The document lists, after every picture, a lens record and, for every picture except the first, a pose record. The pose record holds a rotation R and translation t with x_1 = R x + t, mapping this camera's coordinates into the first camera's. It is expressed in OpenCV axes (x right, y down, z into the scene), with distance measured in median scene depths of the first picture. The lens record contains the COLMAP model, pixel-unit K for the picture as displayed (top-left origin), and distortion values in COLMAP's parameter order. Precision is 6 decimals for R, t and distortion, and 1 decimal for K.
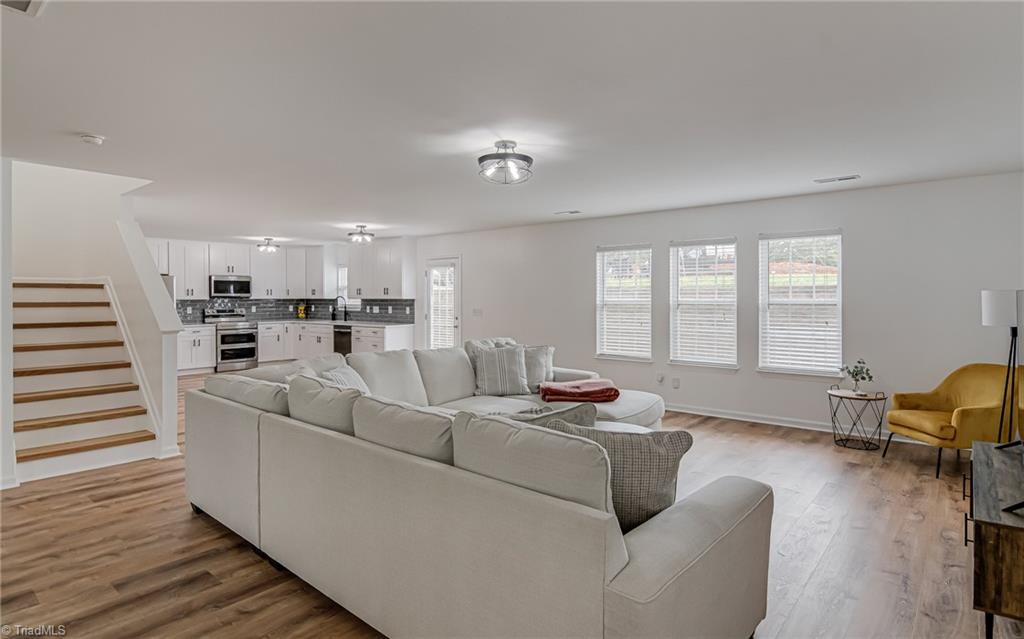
lens RADIAL K [[554.3, 0, 534.5], [0, 554.3, 297.8], [0, 0, 1]] dist [-0.008631, -0.014810]
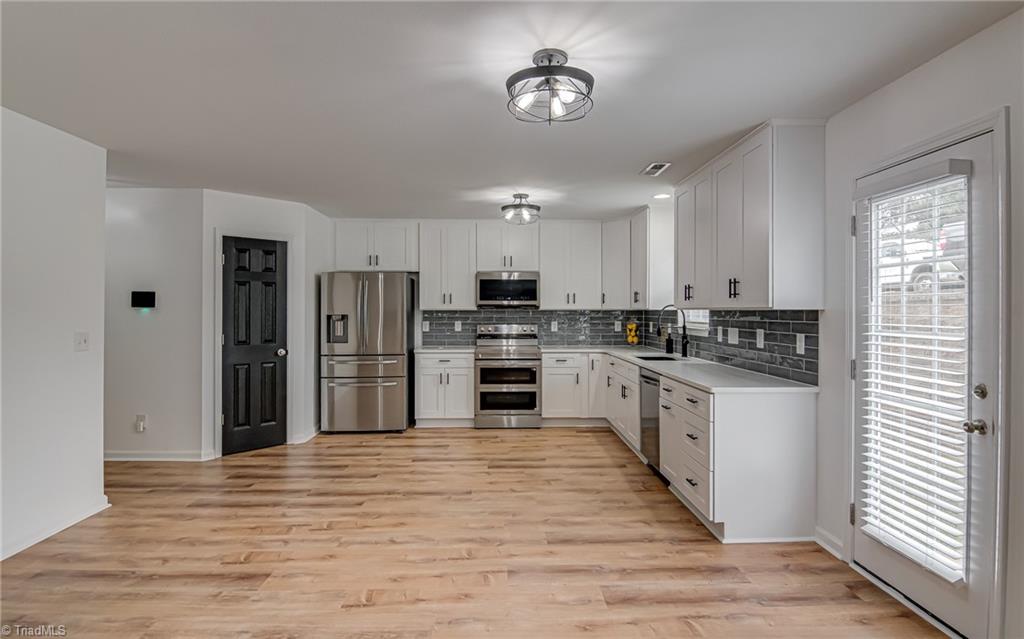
lens RADIAL K [[554.3, 0, 519.8], [0, 554.3, 310.9], [0, 0, 1]] dist [-0.008631, -0.014810]
pose [[0.661192, 0.005302, -0.750198, -0.086486], [-0.005690, 0.999982, 0.002053, 0.002882], [0.750195, 0.002911, 0.661210, 0.632773]]
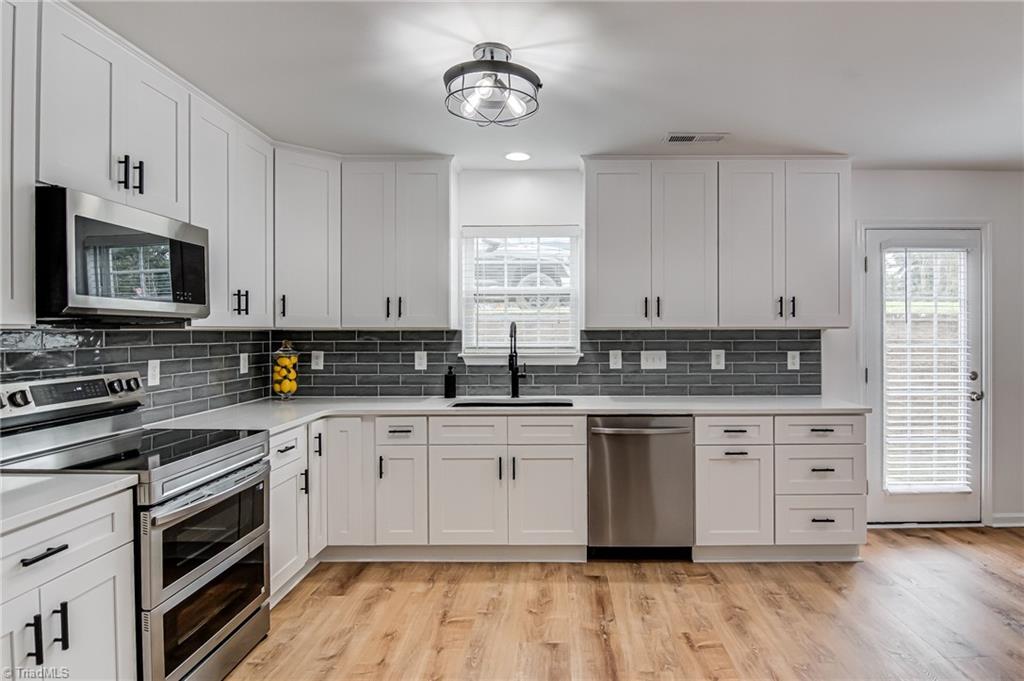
lens RADIAL K [[600.9, 0, 537.7], [0, 600.9, 327.6], [0, 0, 1]] dist [-0.020762, -0.007017]
pose [[0.779285, 0.003508, 0.626660, -0.603730], [0.001190, 0.999974, -0.007078, 0.003364], [-0.626669, 0.006261, 0.779261, 0.776684]]
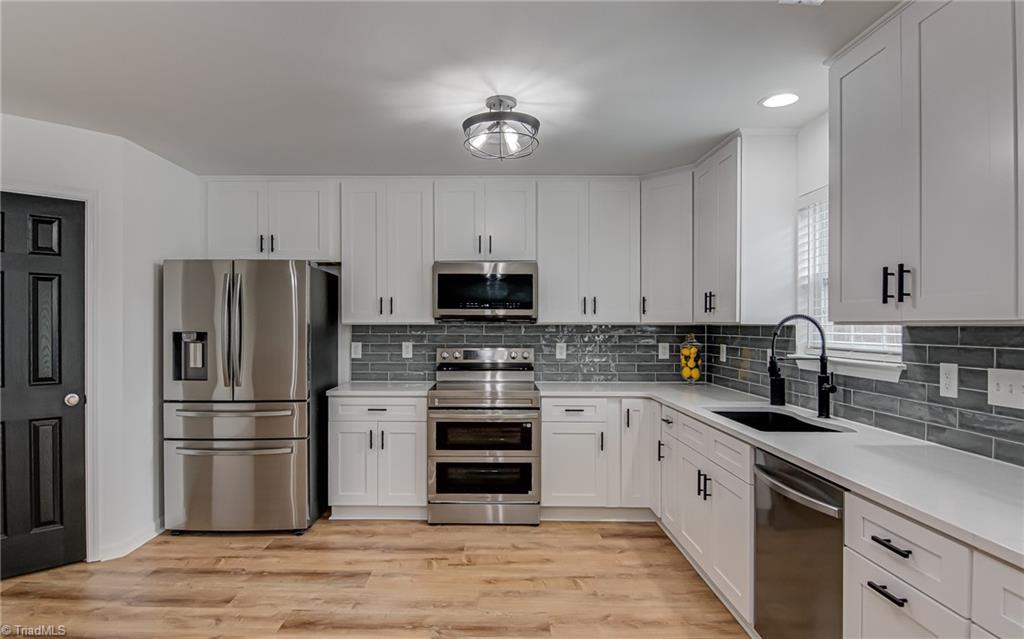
lens RADIAL K [[554.3, 0, 488.0], [0, 554.3, 324.6], [0, 0, 1]] dist [-0.008631, -0.014810]
pose [[0.619140, 0.004716, -0.785266, -0.266423], [-0.007389, 0.999973, 0.000179, 0.003190], [0.785246, 0.005691, 0.619158, 0.803941]]
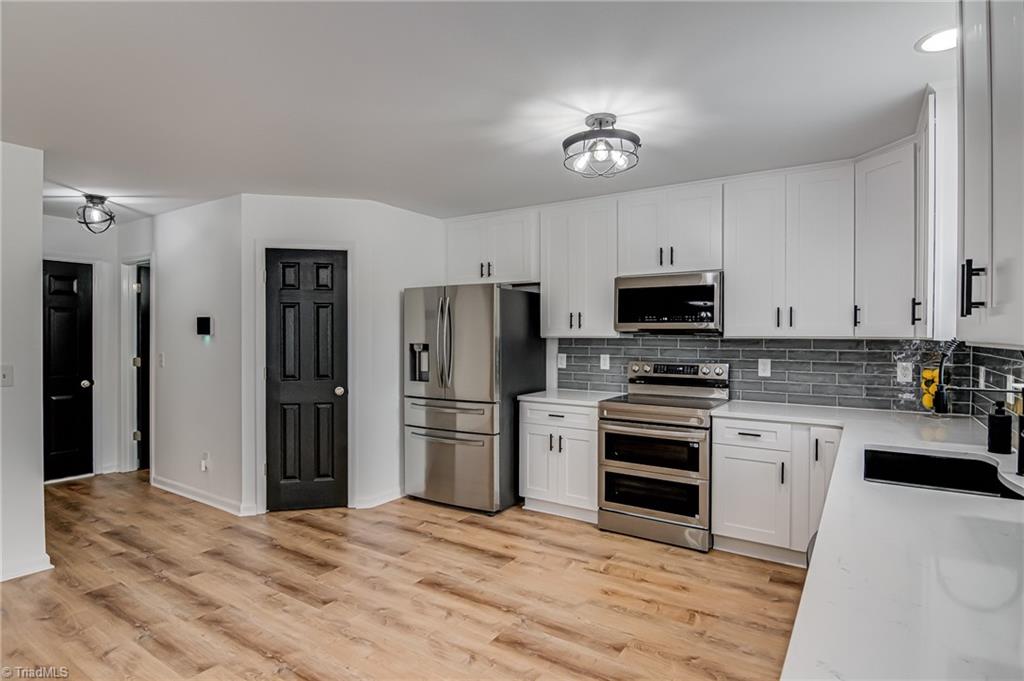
lens RADIAL K [[538.4, 0, 522.1], [0, 538.4, 339.0], [0, 0, 1]] dist [-0.007469, -0.004871]
pose [[0.097647, 0.013859, -0.995125, -0.215123], [-0.005455, 0.999895, 0.013390, -0.000724], [0.995206, 0.004121, 0.097712, 0.908492]]
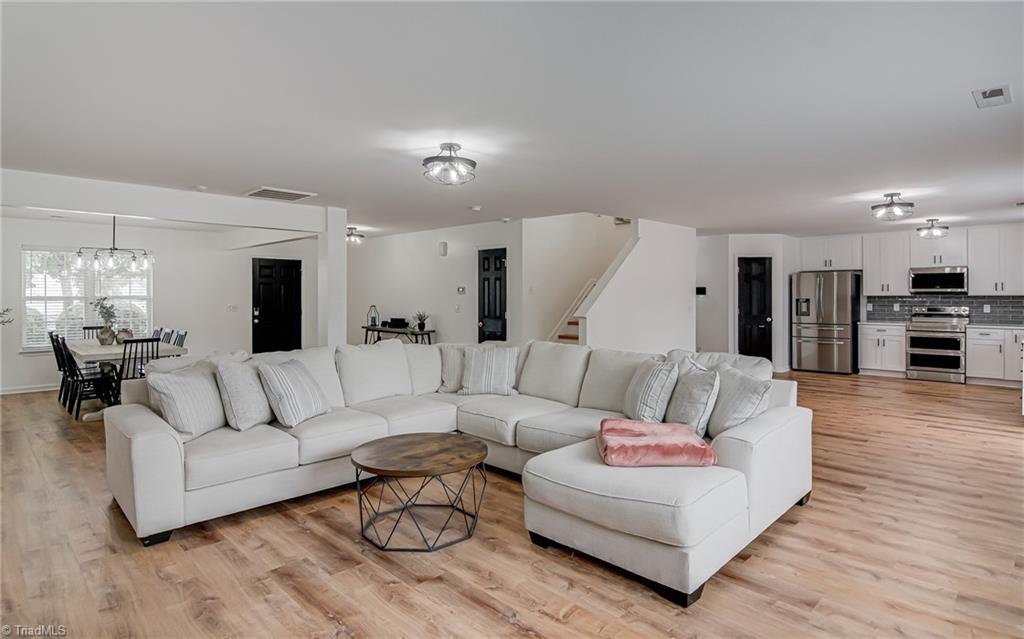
lens RADIAL K [[554.3, 0, 486.9], [0, 554.3, 295.3], [0, 0, 1]] dist [-0.008631, -0.014810]
pose [[-0.129682, 0.006787, -0.991532, 0.363668], [-0.000733, 0.999976, 0.006941, -0.002833], [0.991555, 0.001627, -0.129673, 0.456739]]
